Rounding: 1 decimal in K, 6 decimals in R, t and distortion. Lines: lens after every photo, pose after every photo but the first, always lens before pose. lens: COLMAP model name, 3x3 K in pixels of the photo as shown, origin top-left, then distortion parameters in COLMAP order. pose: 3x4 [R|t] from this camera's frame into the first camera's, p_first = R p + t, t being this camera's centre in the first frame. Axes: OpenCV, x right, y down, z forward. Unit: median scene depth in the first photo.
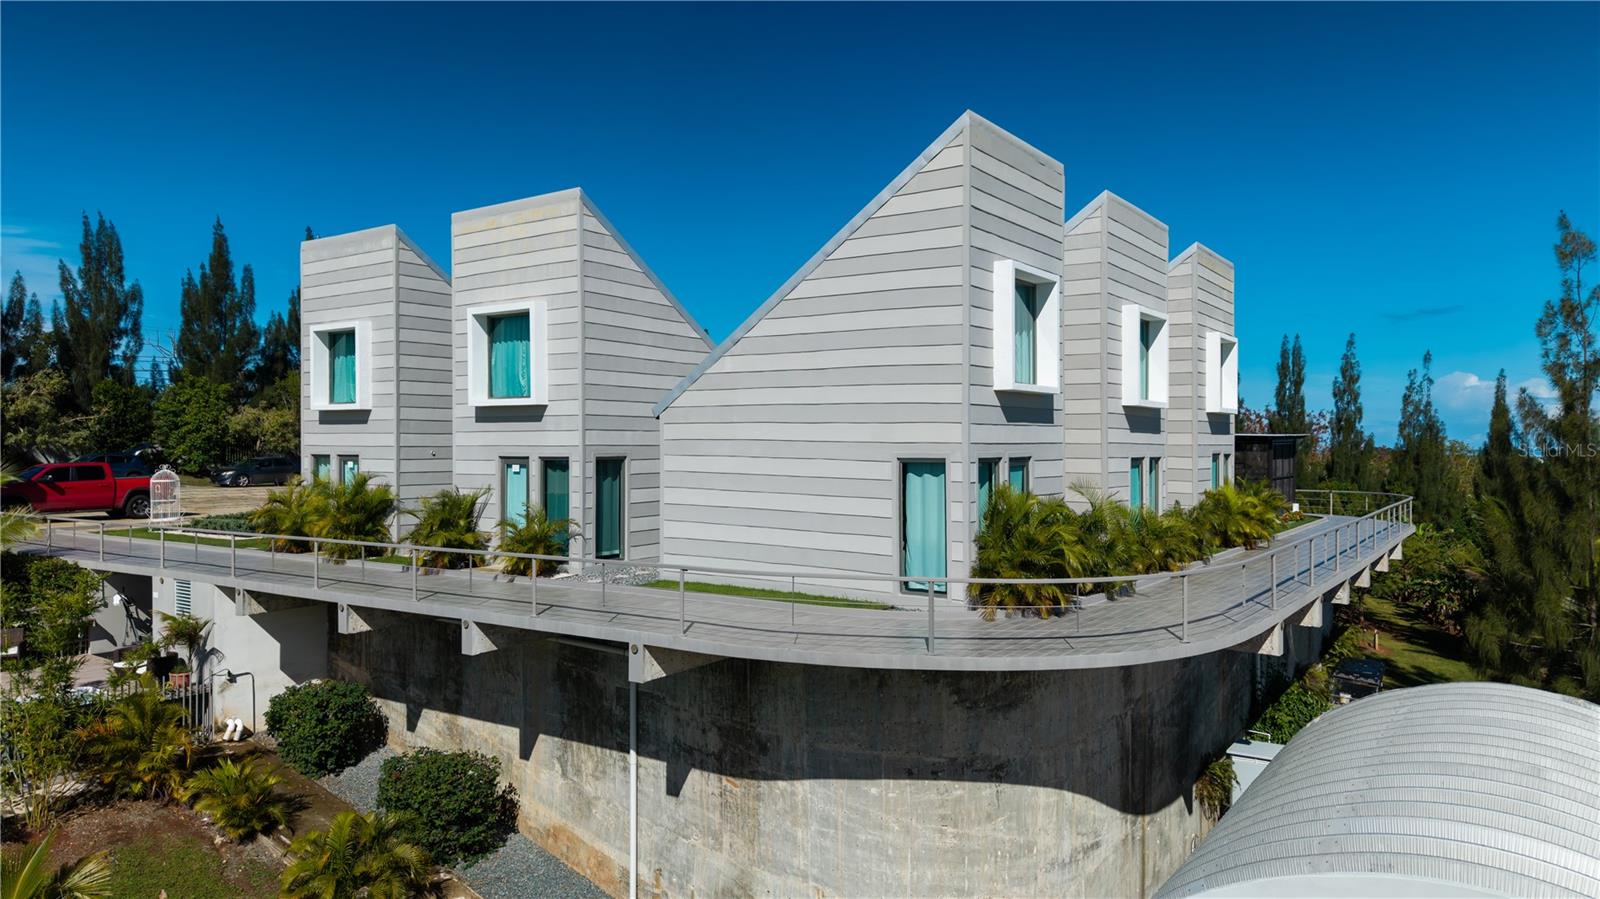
lens RADIAL K [[1070.1, 0, 808.5], [0, 1070.1, 451.1], [0, 0, 1]] dist [0.018993, -0.016843]
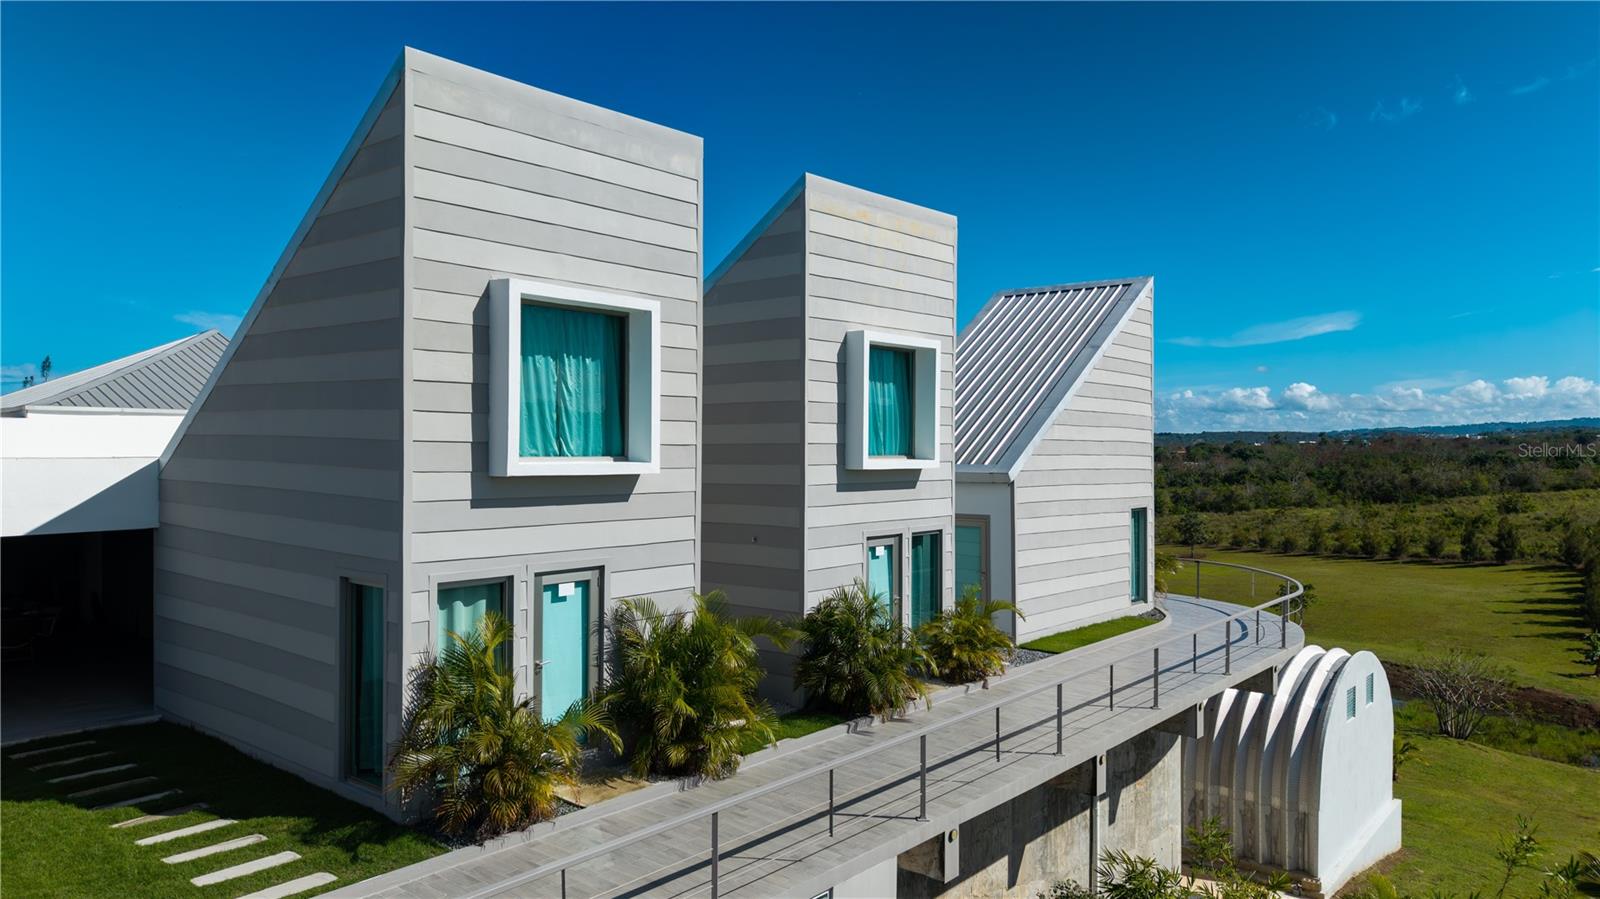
lens RADIAL K [[1070.1, 0, 802.0], [0, 1070.1, 444.7], [0, 0, 1]] dist [0.018993, -0.016843]
pose [[0.091204, -0.001158, 0.995832, -1.176592], [0.000430, 0.999999, 0.001123, -0.068679], [-0.995832, 0.000326, 0.091205, 1.133160]]
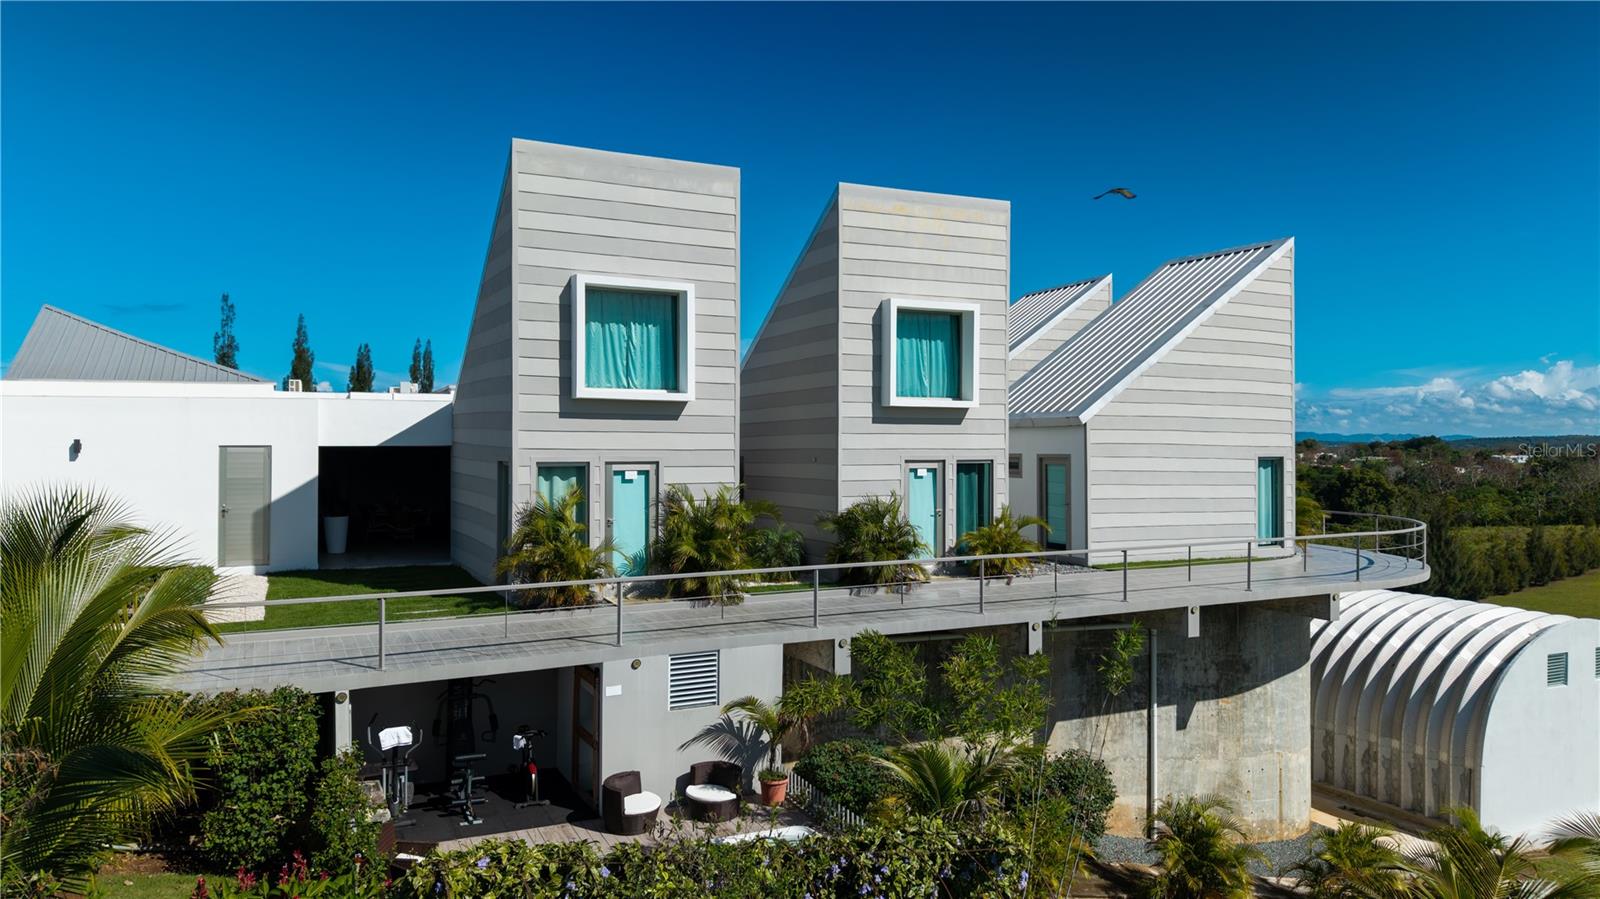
lens RADIAL K [[1070.1, 0, 801.2], [0, 1070.1, 451.2], [0, 0, 1]] dist [0.018993, -0.016843]
pose [[0.478663, -0.005086, 0.877984, -1.333888], [0.002590, 0.999987, 0.004380, -0.008822], [-0.877995, 0.000178, 0.478670, 0.735198]]
